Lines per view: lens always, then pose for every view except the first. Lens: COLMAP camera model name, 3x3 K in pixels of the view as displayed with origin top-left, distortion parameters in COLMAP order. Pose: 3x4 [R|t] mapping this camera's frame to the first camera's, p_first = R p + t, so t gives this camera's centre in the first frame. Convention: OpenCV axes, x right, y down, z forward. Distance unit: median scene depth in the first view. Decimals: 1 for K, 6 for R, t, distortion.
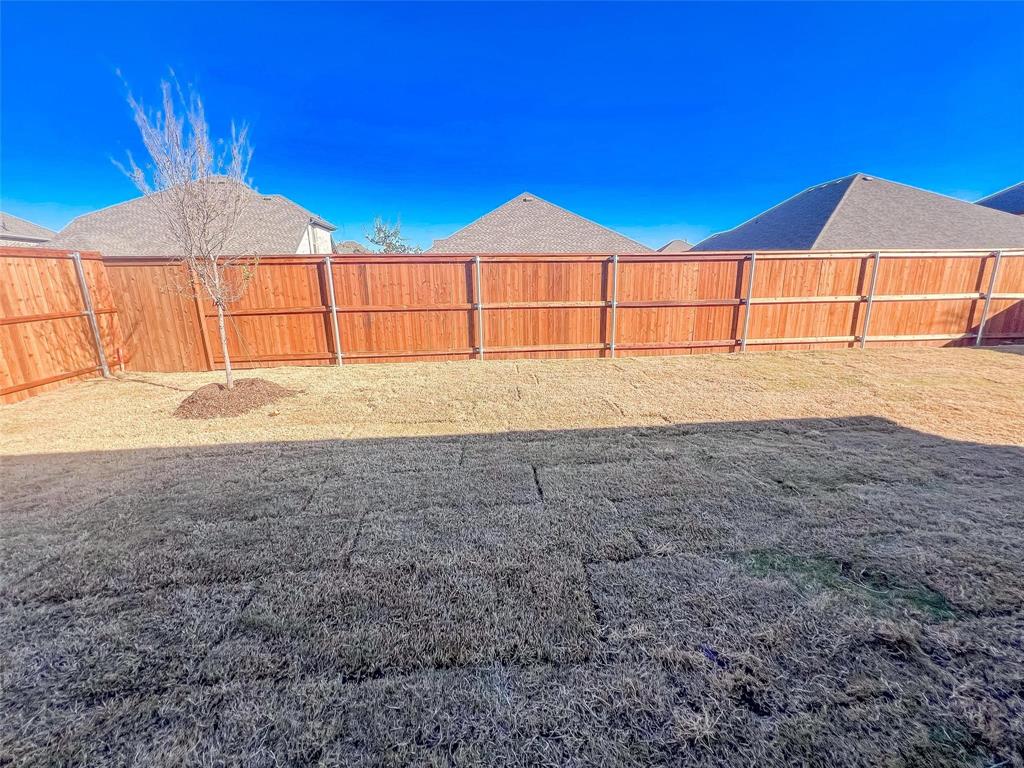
lens RADIAL K [[425.6, 0, 512.0], [0, 425.6, 384.0], [0, 0, 1]] dist [-0.000644, 0.000223]
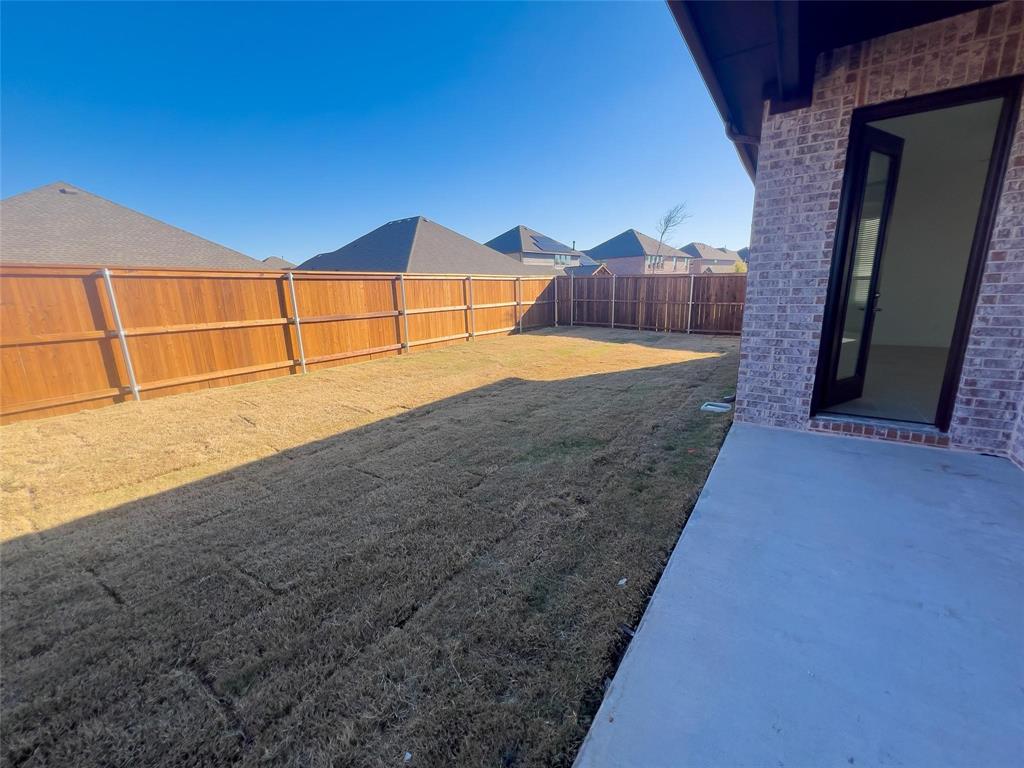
lens RADIAL K [[425.6, 0, 512.0], [0, 425.6, 384.0], [0, 0, 1]] dist [-0.000644, 0.000223]
pose [[0.622081, -0.170143, 0.764242, -0.246533], [0.200342, 0.978198, 0.054701, 0.007370], [-0.756887, 0.119081, 0.642605, -0.021464]]
